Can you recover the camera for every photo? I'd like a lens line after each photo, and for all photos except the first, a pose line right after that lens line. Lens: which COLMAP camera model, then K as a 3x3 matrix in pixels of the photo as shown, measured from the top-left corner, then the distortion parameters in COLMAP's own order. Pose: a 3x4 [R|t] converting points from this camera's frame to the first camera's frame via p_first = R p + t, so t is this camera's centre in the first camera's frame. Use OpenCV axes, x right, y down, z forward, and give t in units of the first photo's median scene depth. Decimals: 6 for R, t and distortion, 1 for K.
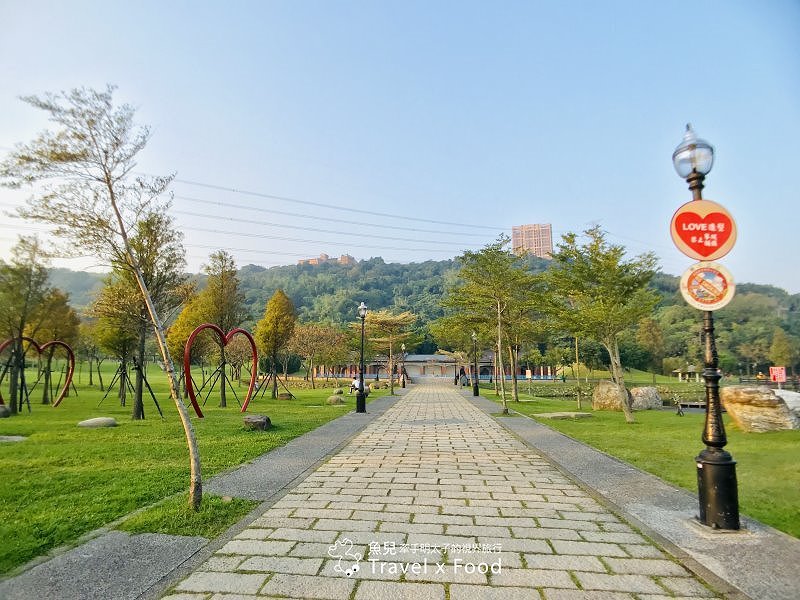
lens RADIAL K [[440.2, 0, 396.5], [0, 440.2, 296.7], [0, 0, 1]] dist [-0.099449, 0.023192]
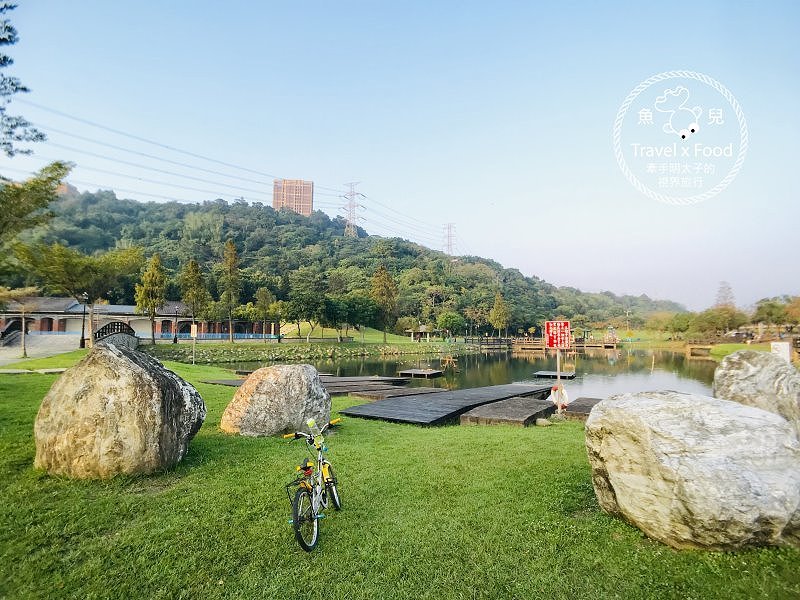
lens RADIAL K [[440.2, 0, 396.5], [0, 440.2, 296.7], [0, 0, 1]] dist [-0.099449, 0.023192]
pose [[0.857996, 0.036569, 0.512352, 0.087484], [-0.084356, 0.993951, 0.070321, 0.022190], [-0.506682, -0.103555, 0.855891, 0.117734]]
